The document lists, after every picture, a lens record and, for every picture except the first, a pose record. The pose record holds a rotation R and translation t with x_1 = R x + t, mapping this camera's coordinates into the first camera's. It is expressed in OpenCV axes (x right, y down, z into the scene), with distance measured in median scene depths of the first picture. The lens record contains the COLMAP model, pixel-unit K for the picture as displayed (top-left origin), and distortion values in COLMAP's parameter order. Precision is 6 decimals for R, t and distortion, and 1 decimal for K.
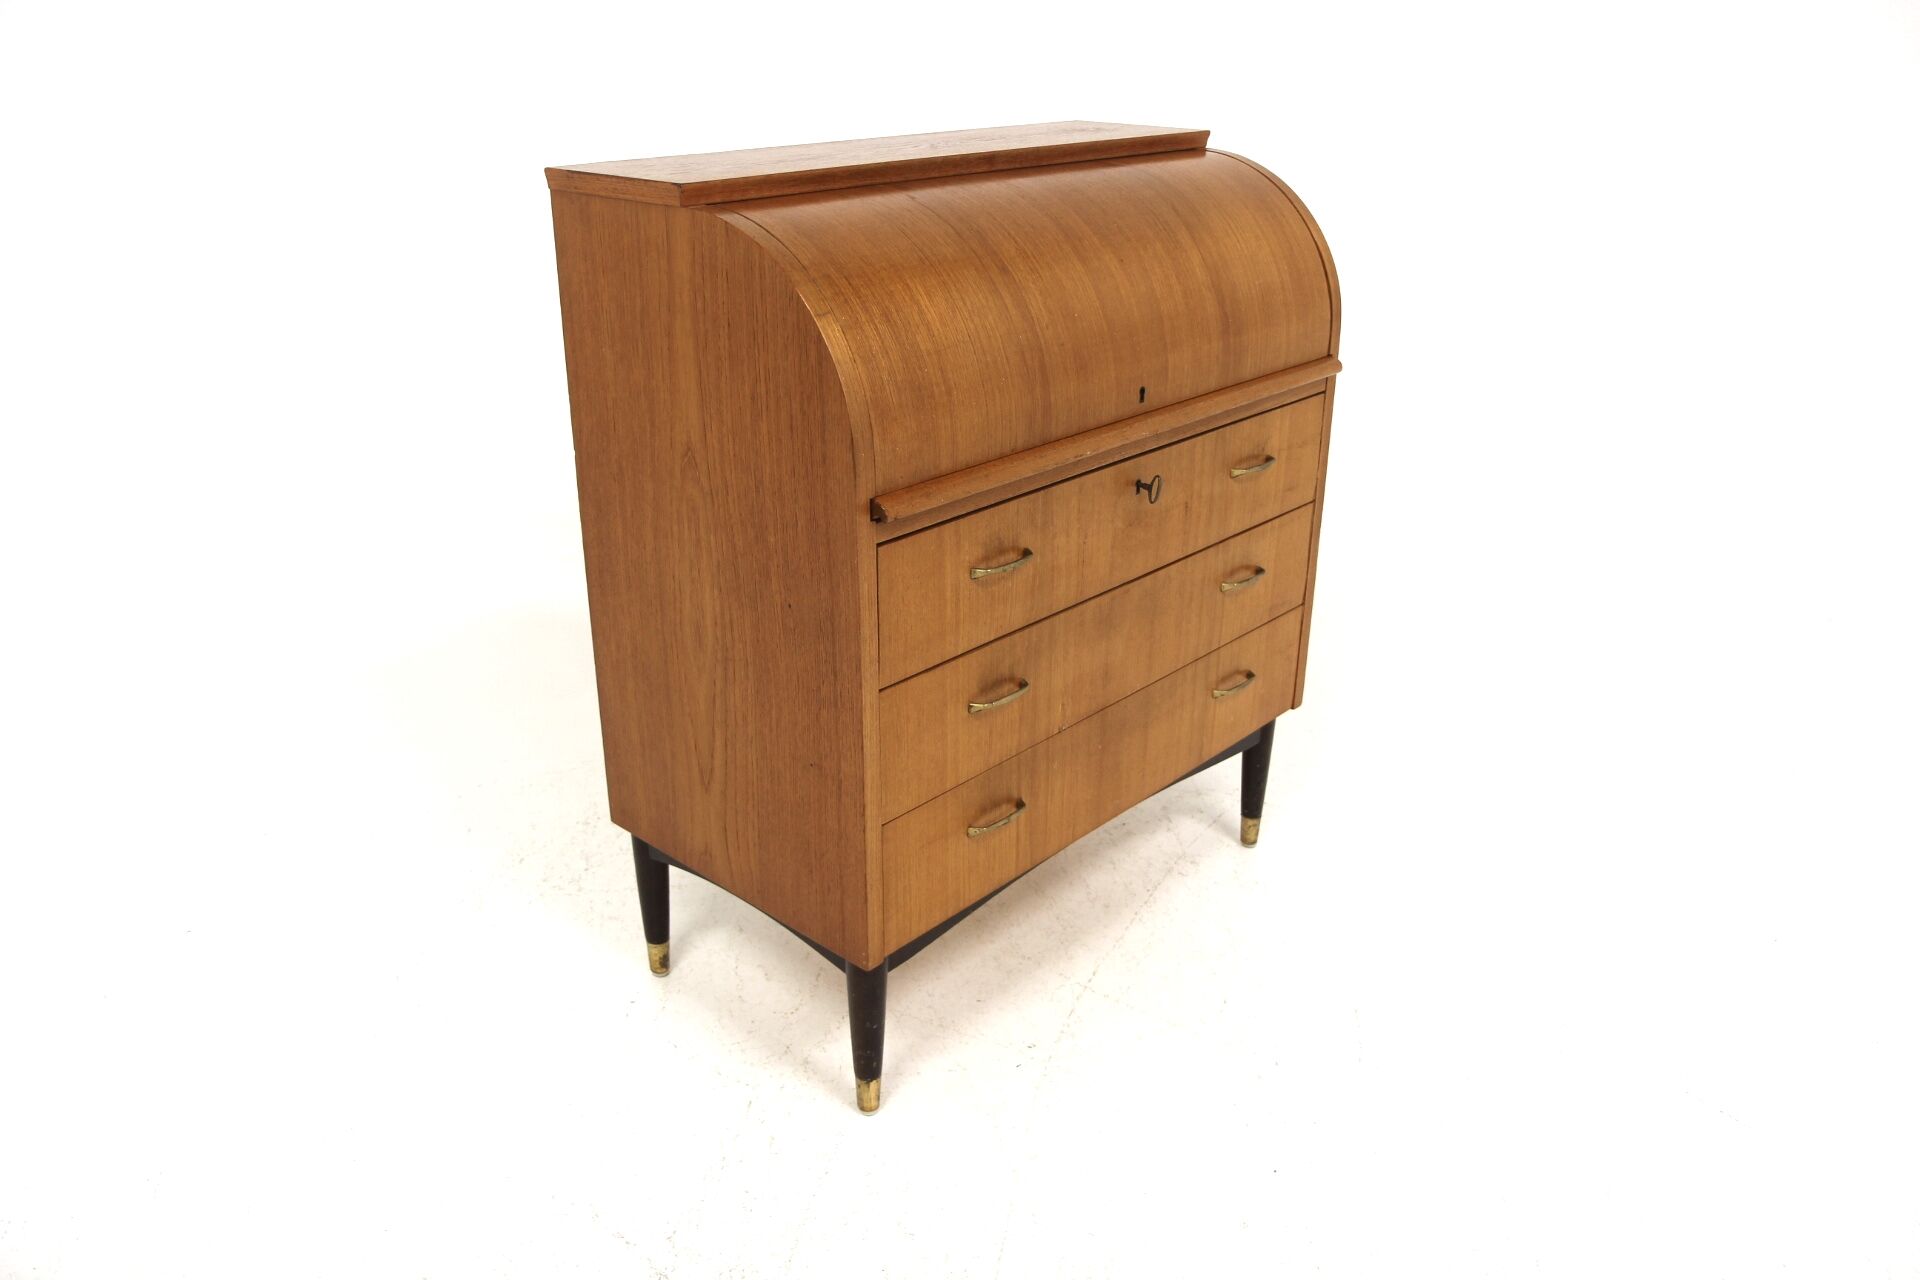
lens RADIAL K [[1475.0, 0, 960.0], [0, 1475.0, 640.0], [0, 0, 1]] dist [-0.090718, -0.002236]
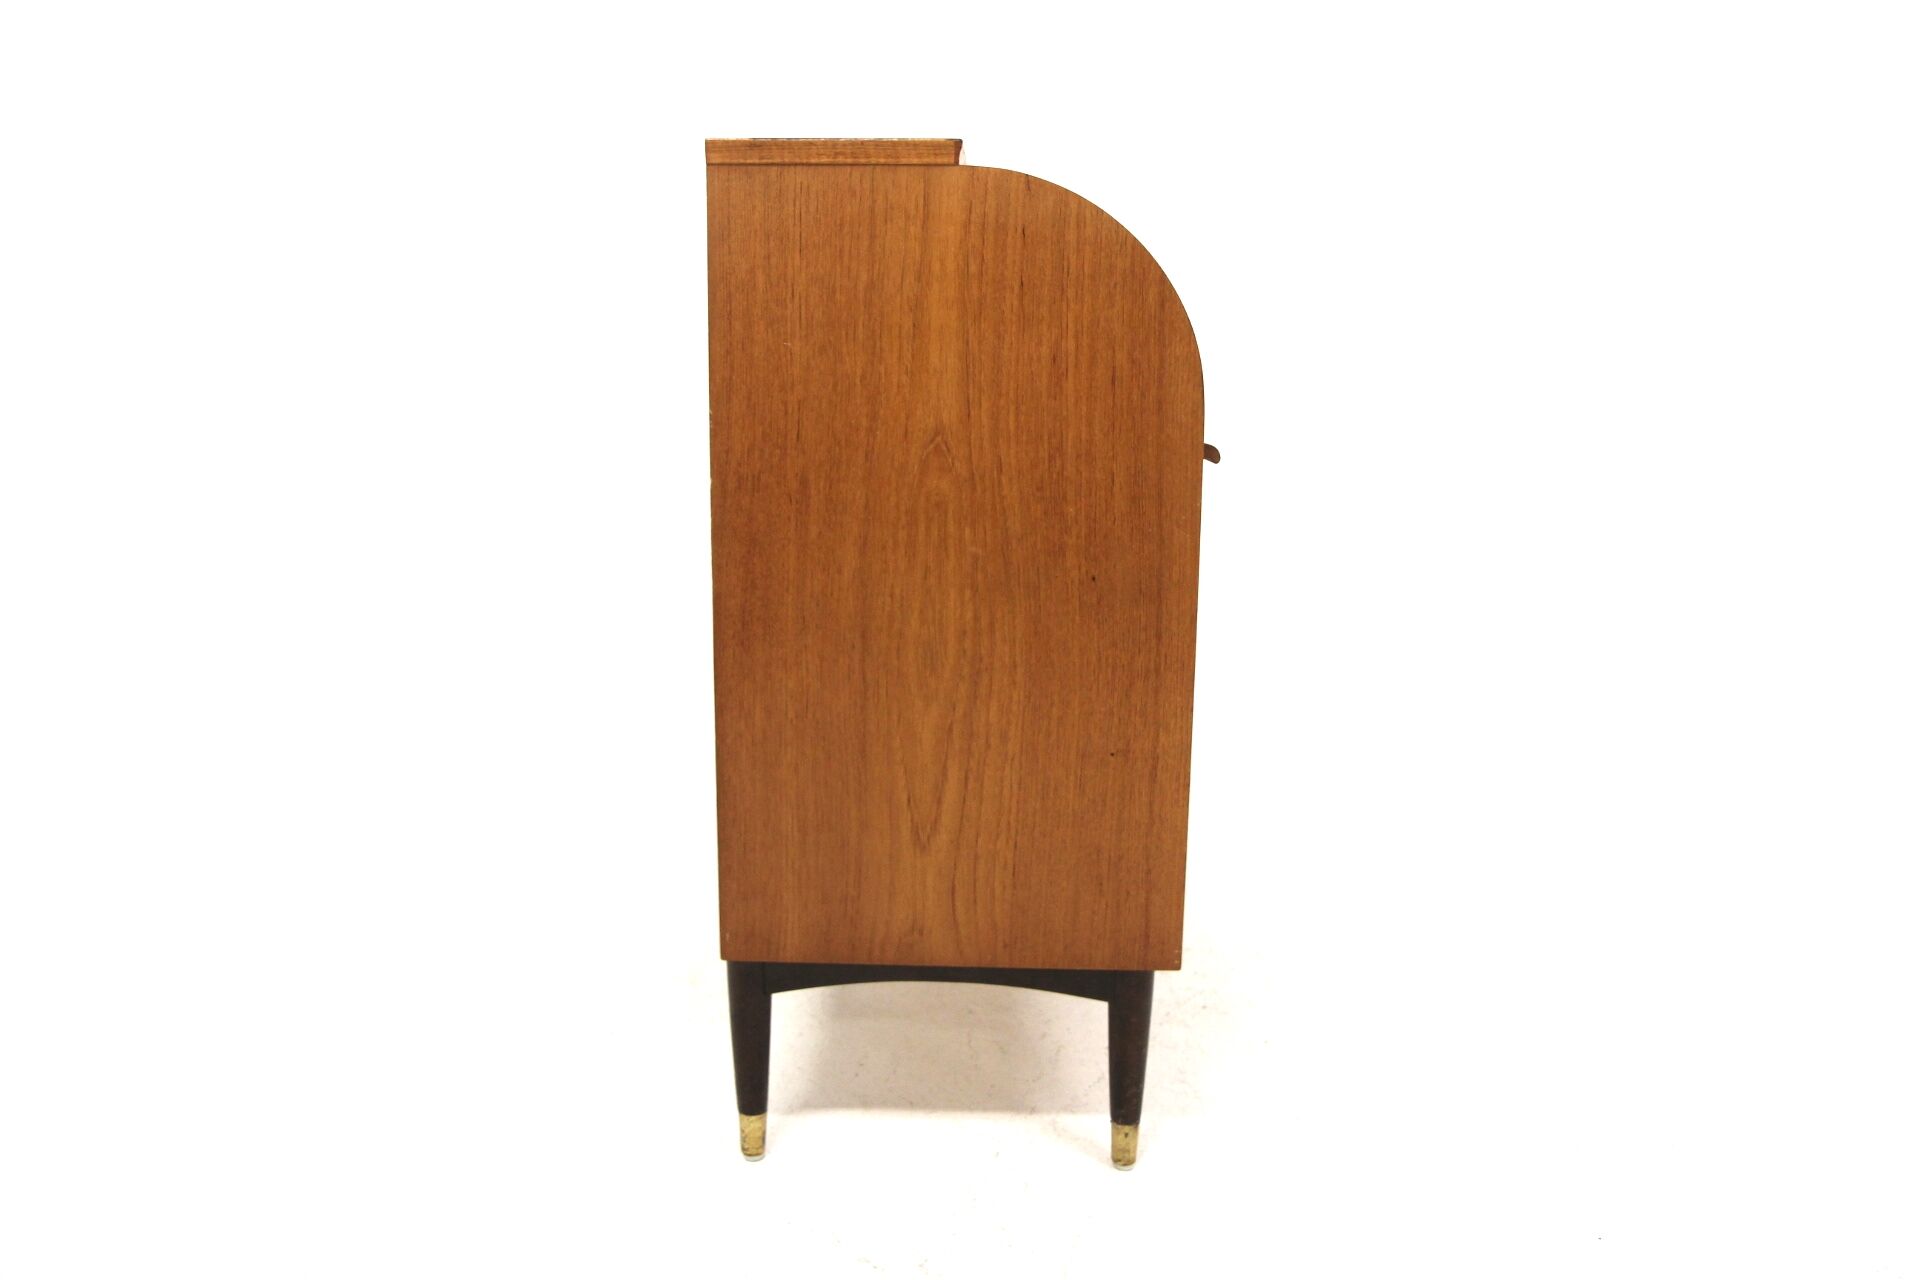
lens RADIAL K [[1475.0, 0, 960.0], [0, 1475.0, 640.0], [0, 0, 1]] dist [-0.090718, -0.002236]
pose [[0.759039, -0.118621, 0.640147, -0.752166], [0.252562, 0.959910, -0.121595, 0.102819], [-0.600060, 0.253972, 0.758569, 0.326985]]
